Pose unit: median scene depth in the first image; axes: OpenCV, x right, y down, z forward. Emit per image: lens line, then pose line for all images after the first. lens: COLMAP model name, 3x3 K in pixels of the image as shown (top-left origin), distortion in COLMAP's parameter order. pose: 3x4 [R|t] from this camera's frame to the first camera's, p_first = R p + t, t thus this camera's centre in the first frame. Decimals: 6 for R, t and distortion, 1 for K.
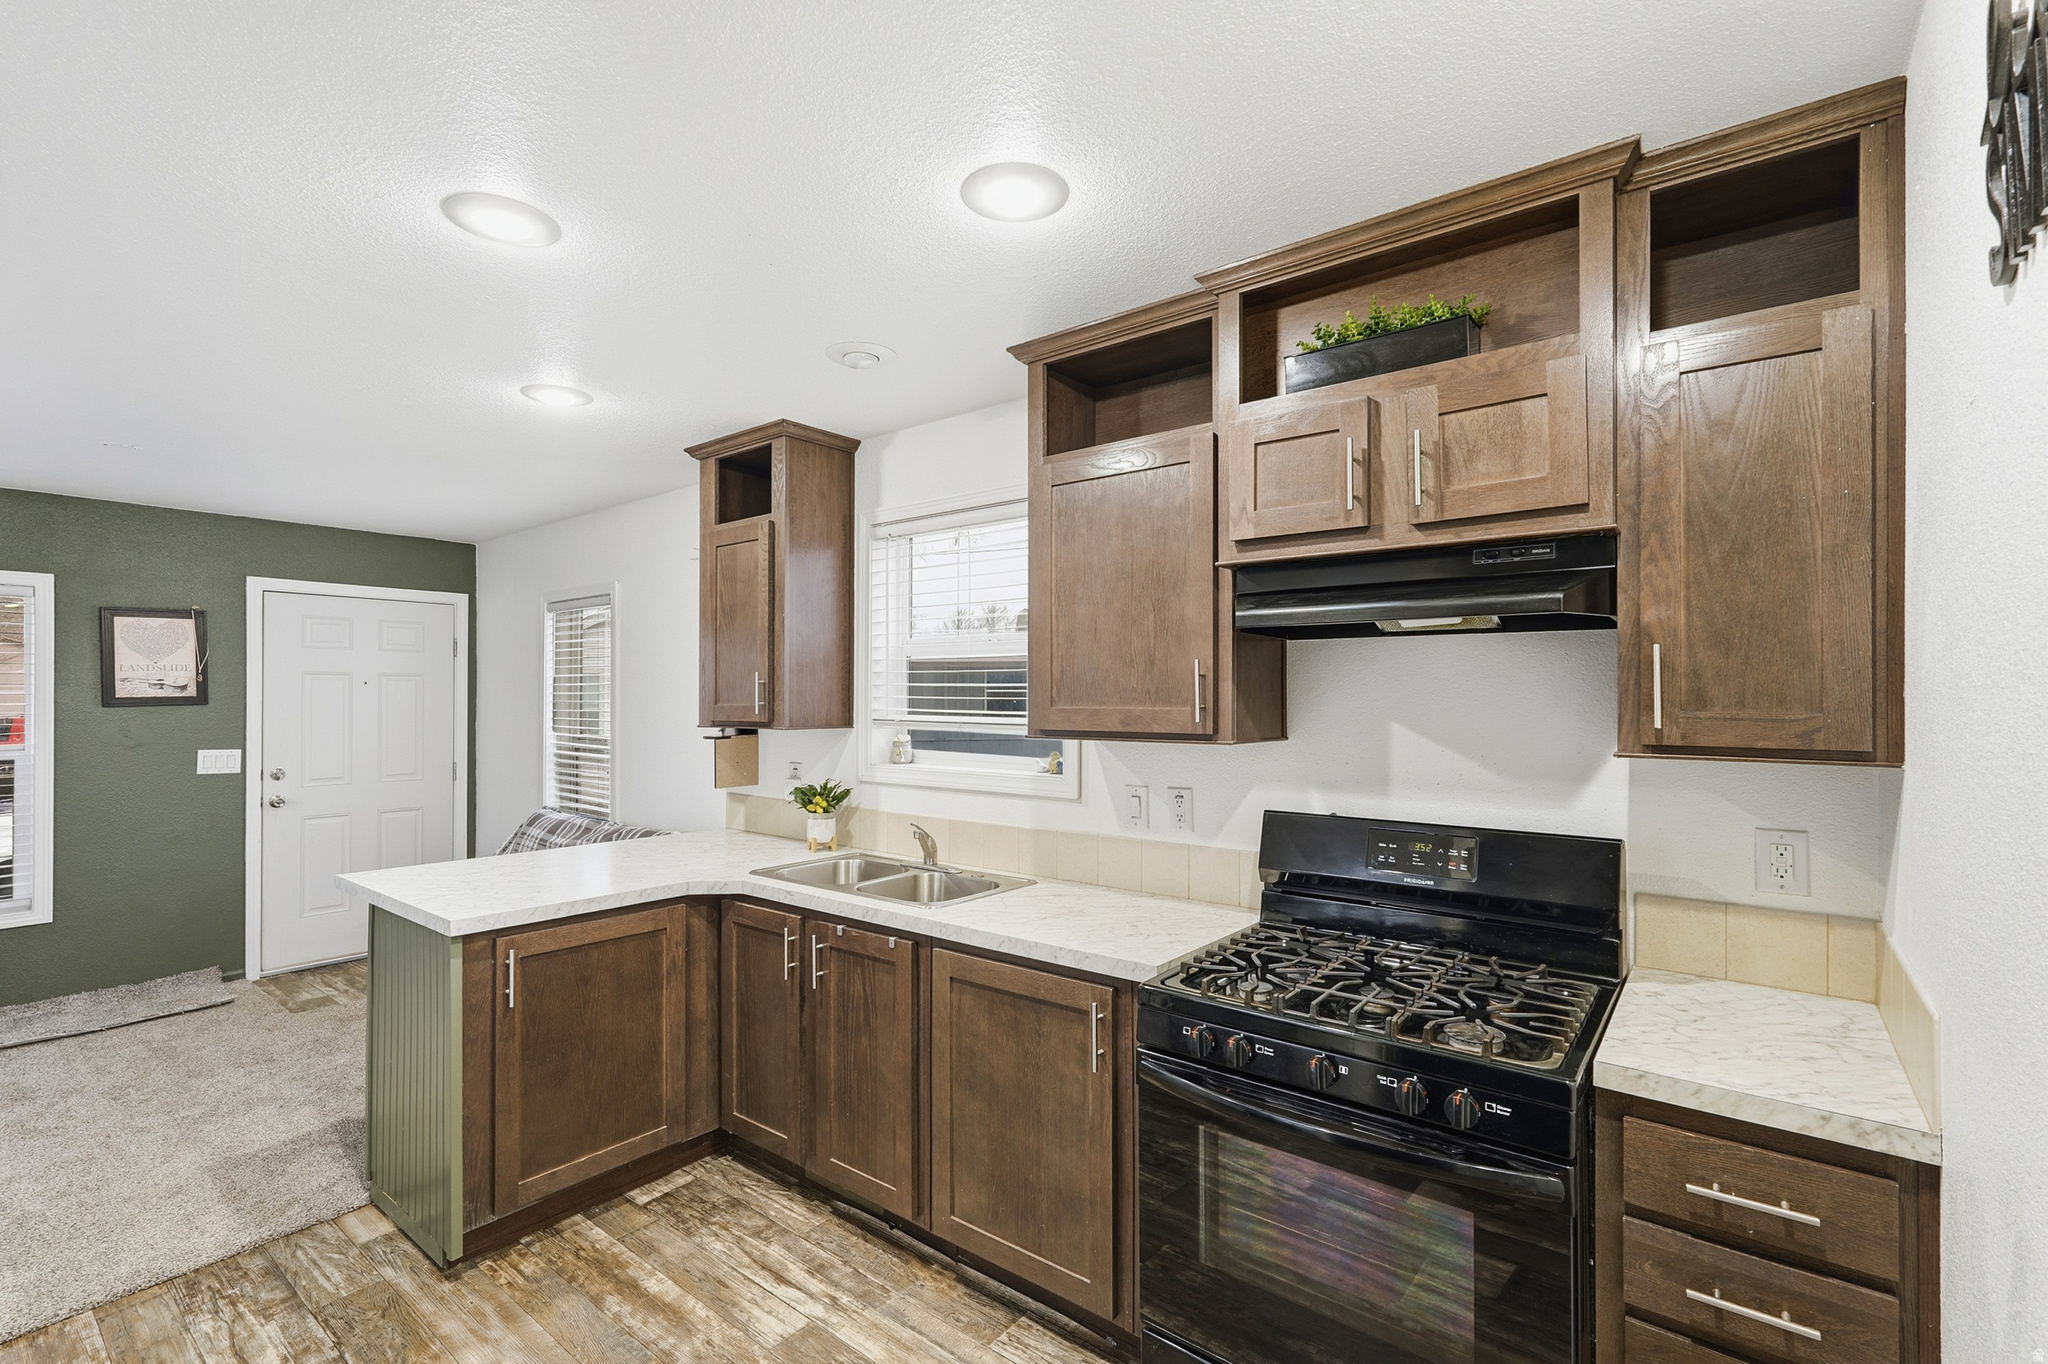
lens RADIAL K [[917.6, 0, 1021.7], [0, 917.6, 667.8], [0, 0, 1]] dist [-0.003693, 0.003215]
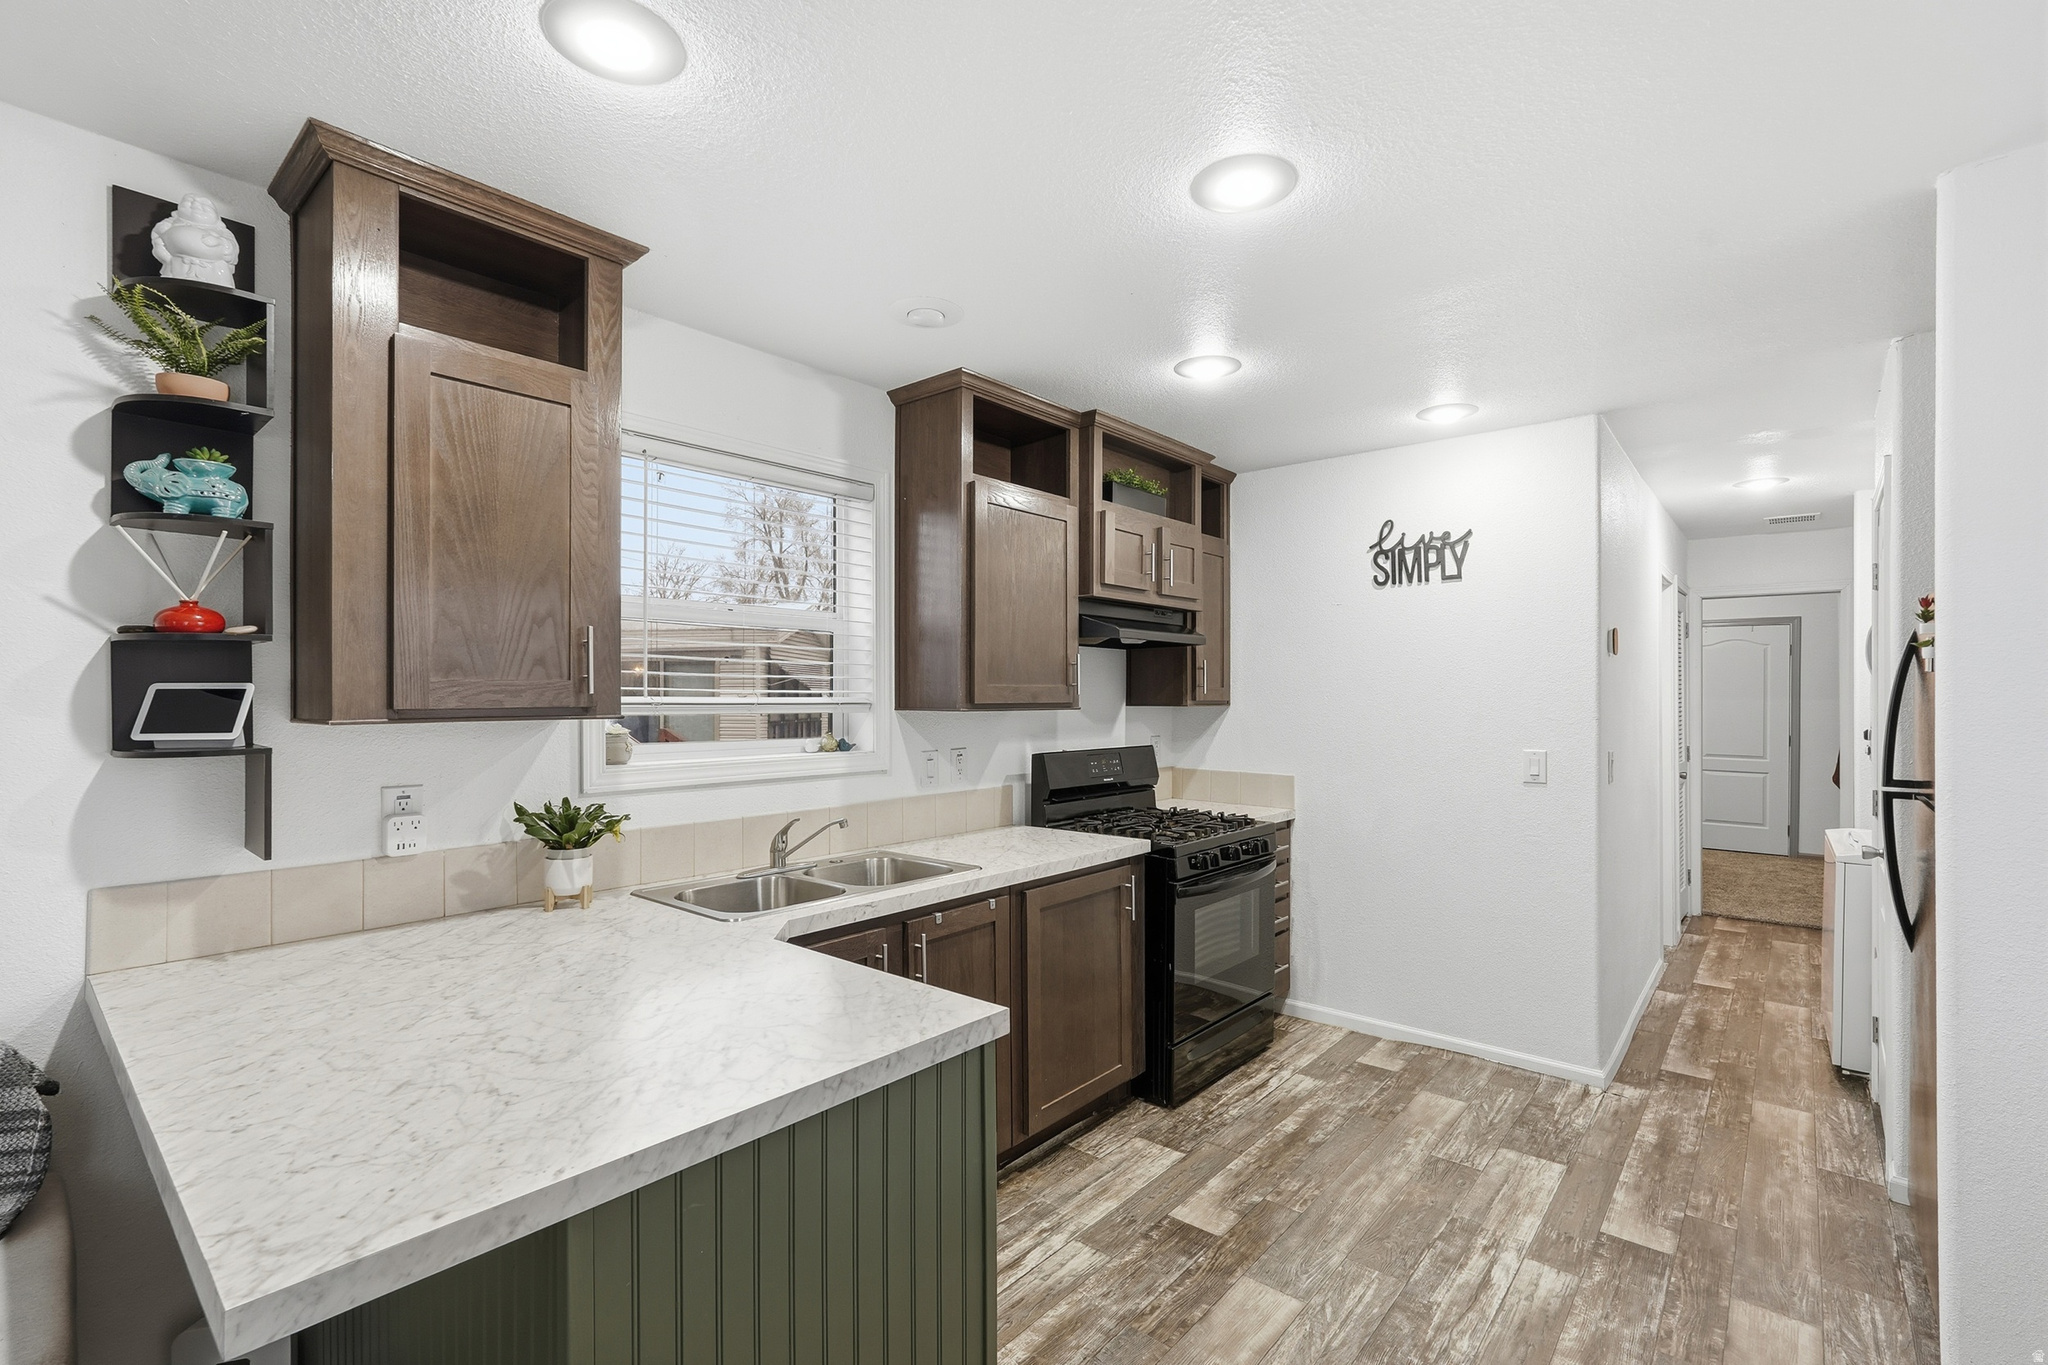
lens RADIAL K [[917.6, 0, 1025.1], [0, 917.6, 676.9], [0, 0, 1]] dist [-0.003693, 0.003215]
pose [[0.045773, -0.001118, 0.998951, -0.652678], [-0.045194, 0.998973, 0.003189, 0.013761], [-0.997929, -0.045293, 0.045676, 0.505948]]
